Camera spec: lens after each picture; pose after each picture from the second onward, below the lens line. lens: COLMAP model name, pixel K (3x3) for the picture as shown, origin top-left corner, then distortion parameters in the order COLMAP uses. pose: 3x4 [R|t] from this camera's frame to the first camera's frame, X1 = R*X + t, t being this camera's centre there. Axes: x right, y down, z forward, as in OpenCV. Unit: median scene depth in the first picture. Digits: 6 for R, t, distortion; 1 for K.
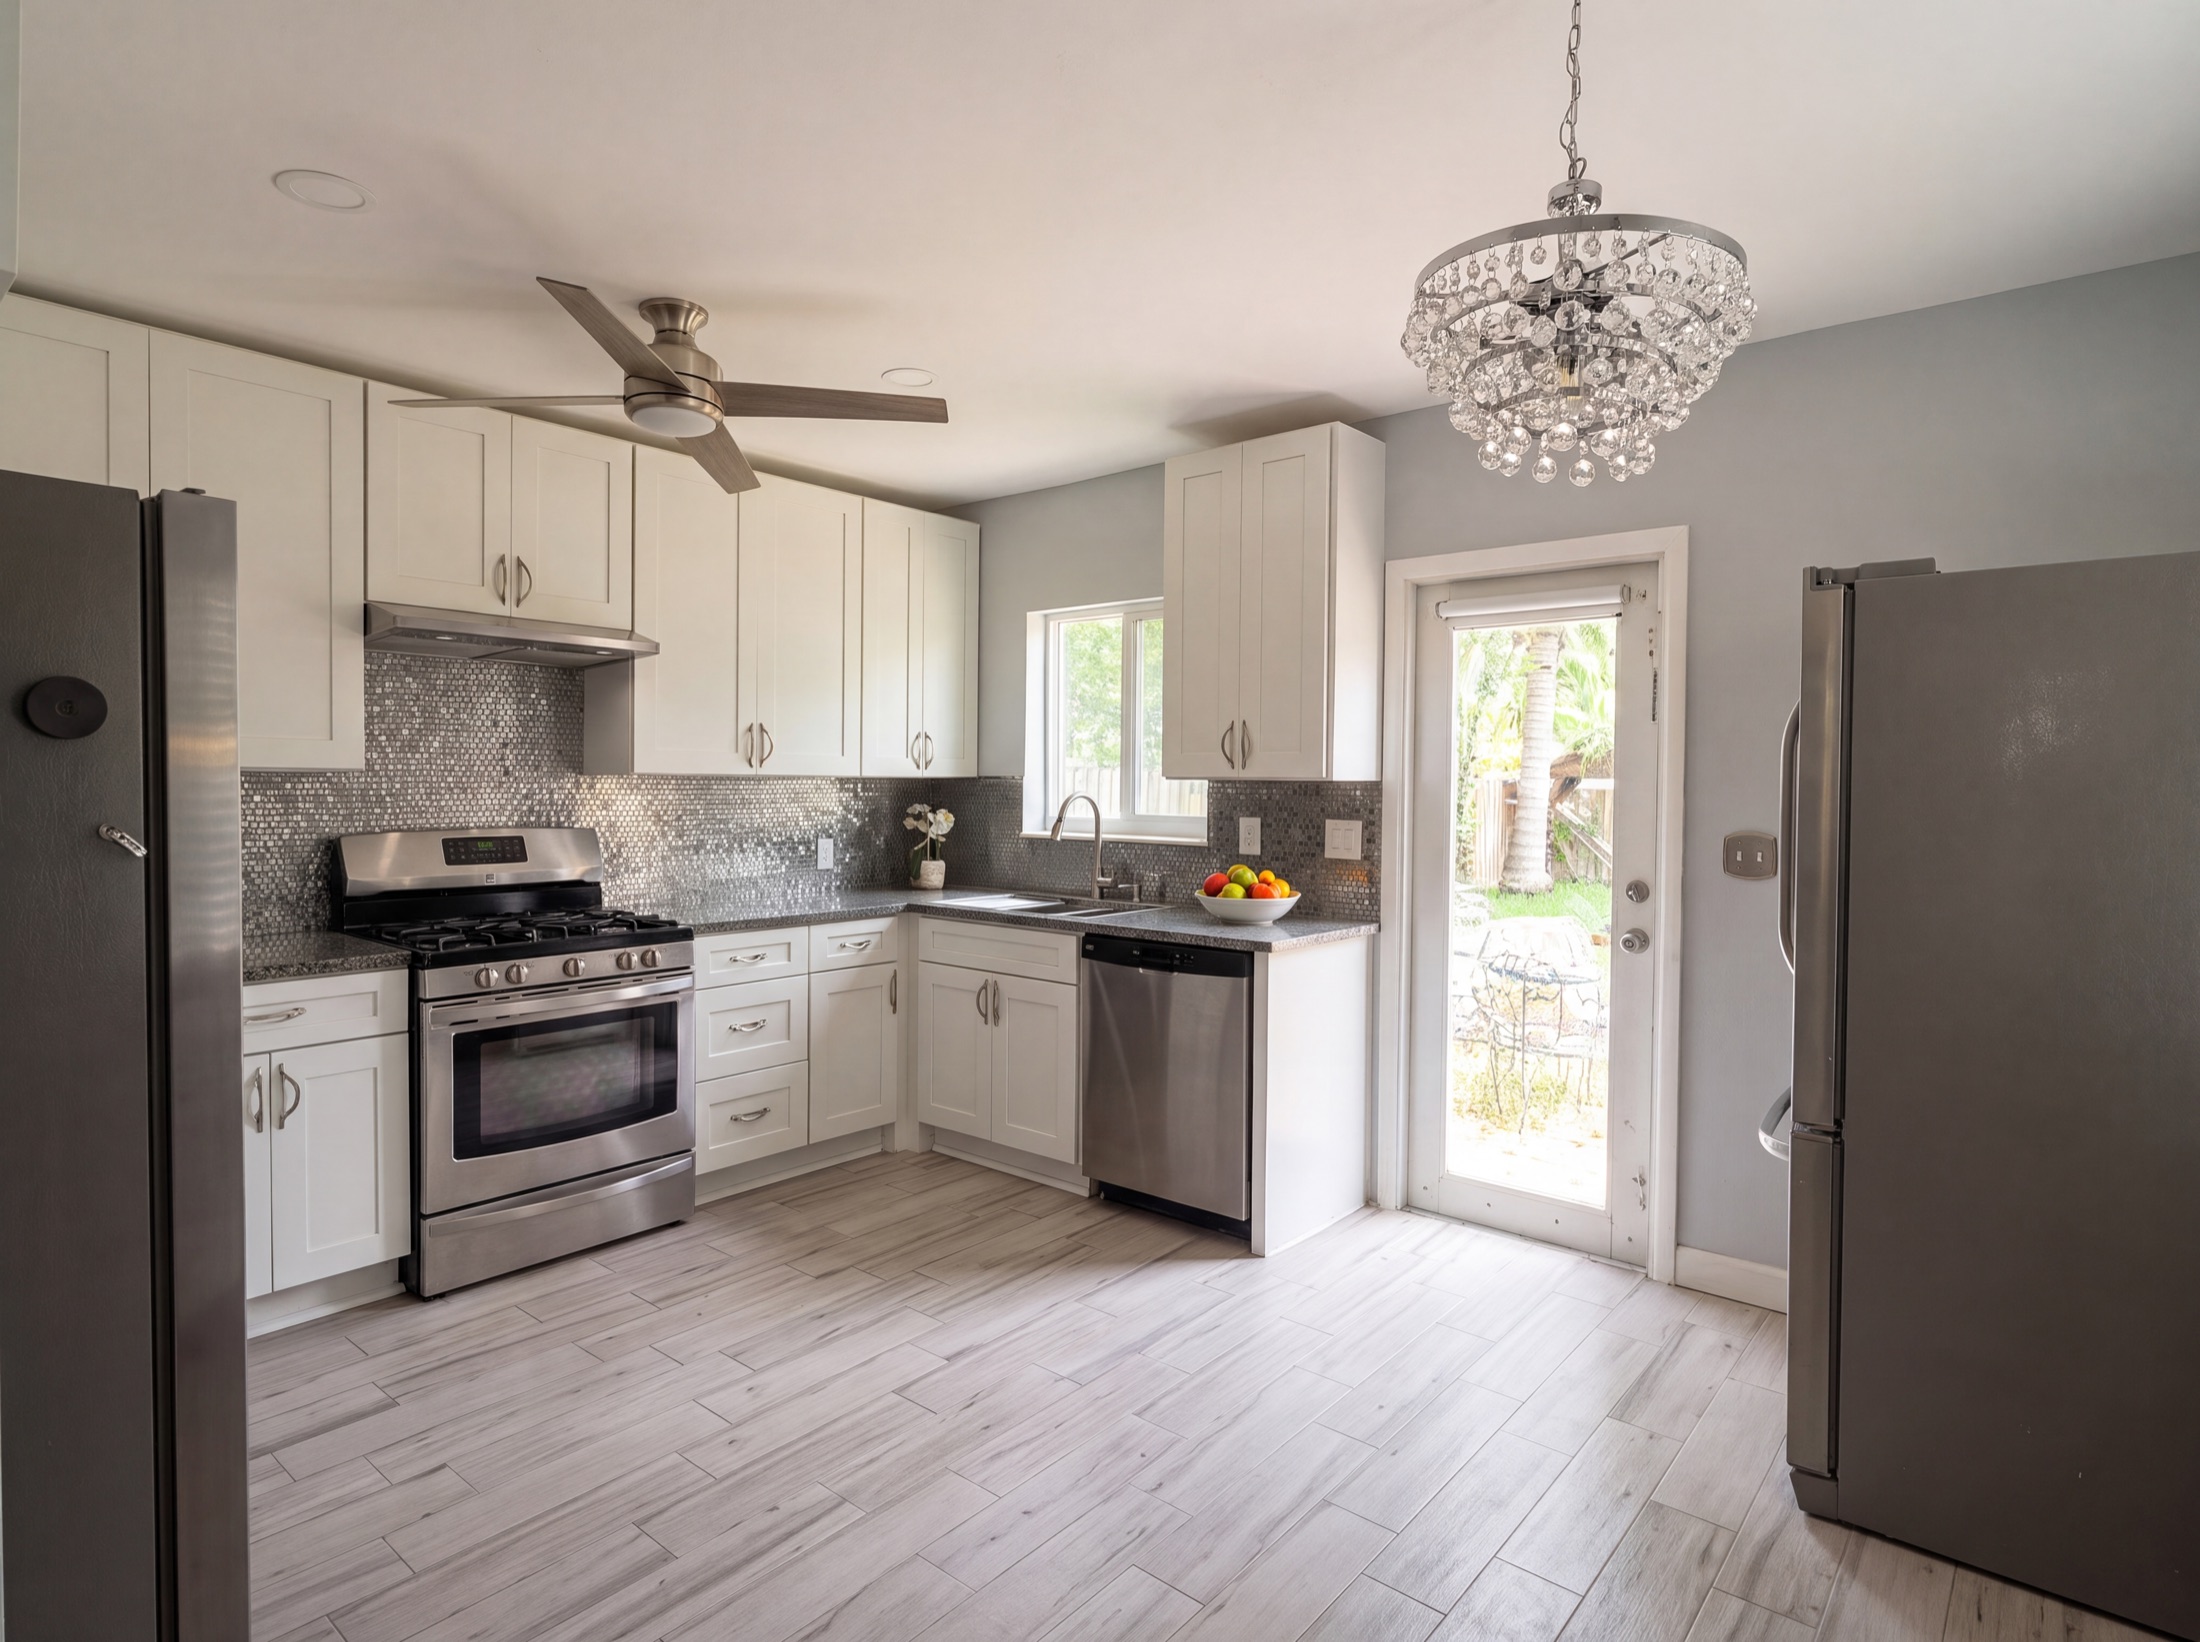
lens RADIAL K [[1202.2, 0, 1107.8], [0, 1202.2, 807.9], [0, 0, 1]] dist [-0.005150, -0.000971]
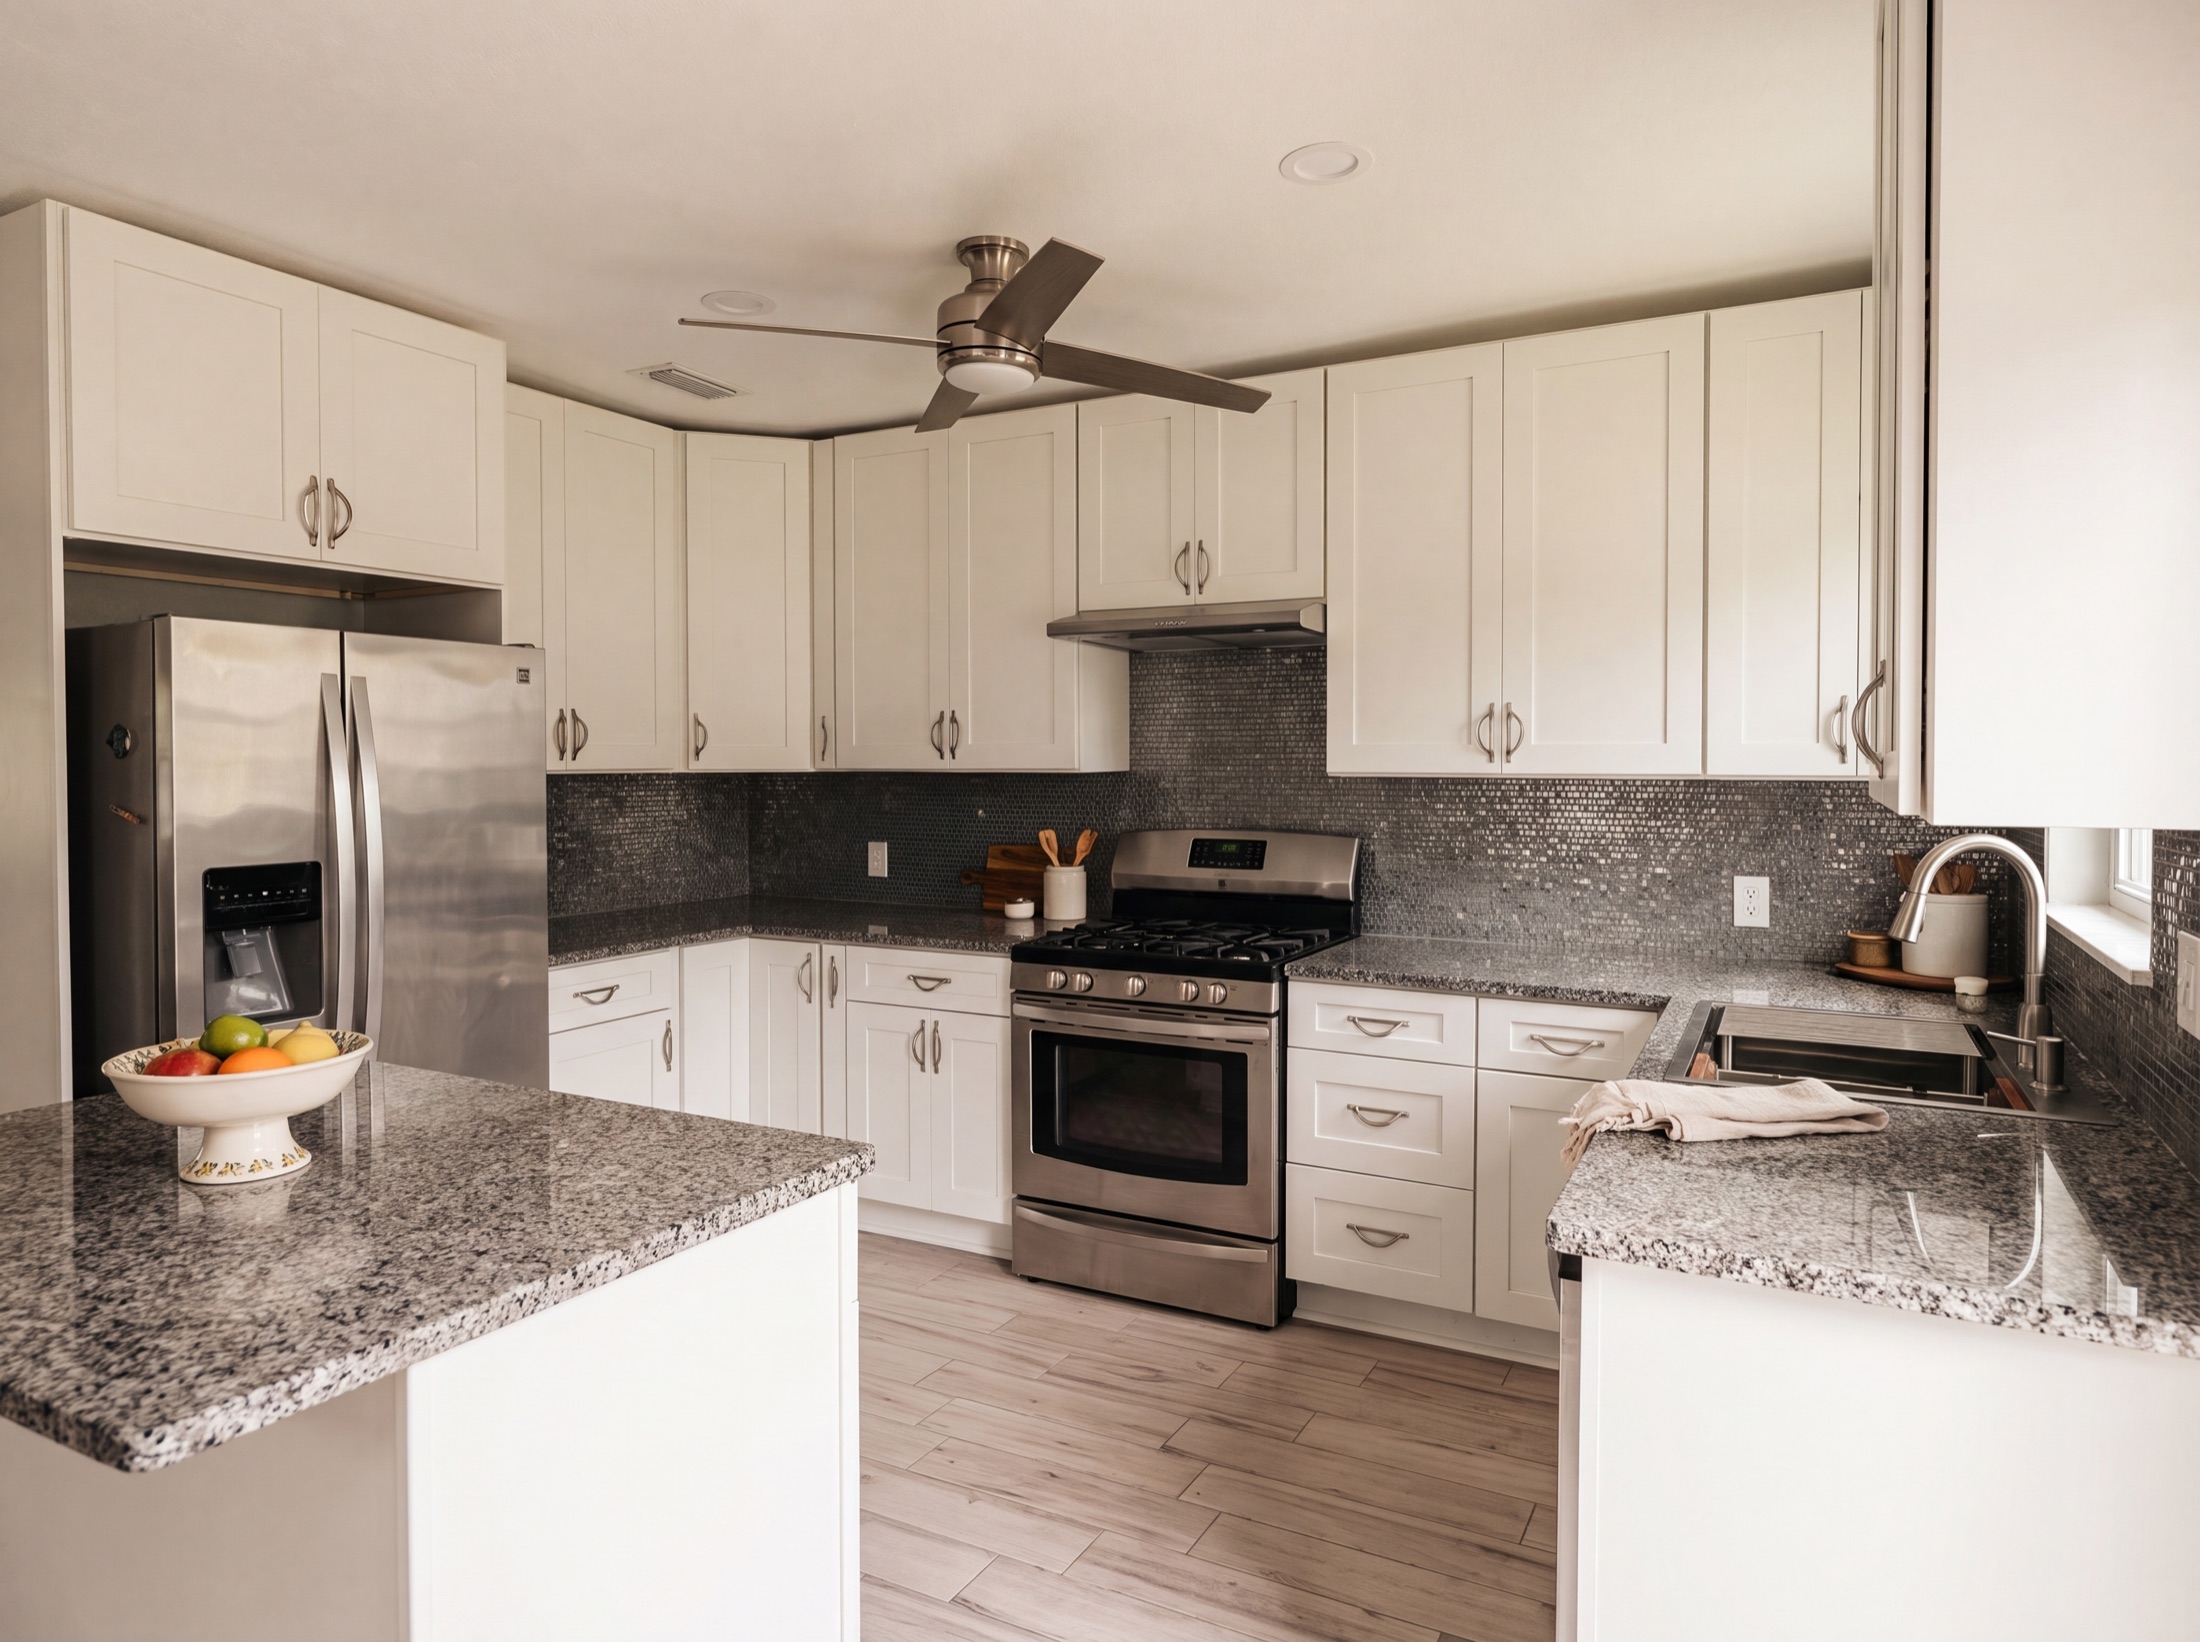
lens RADIAL K [[1356.5, 0, 1107.0], [0, 1356.5, 802.4], [0, 0, 1]] dist [-0.002967, 0.000281]
pose [[0.208819, 0.026761, -0.977588, 0.506992], [-0.016279, 0.999582, 0.023886, -0.029591], [0.977819, 0.010927, 0.209168, 0.694919]]
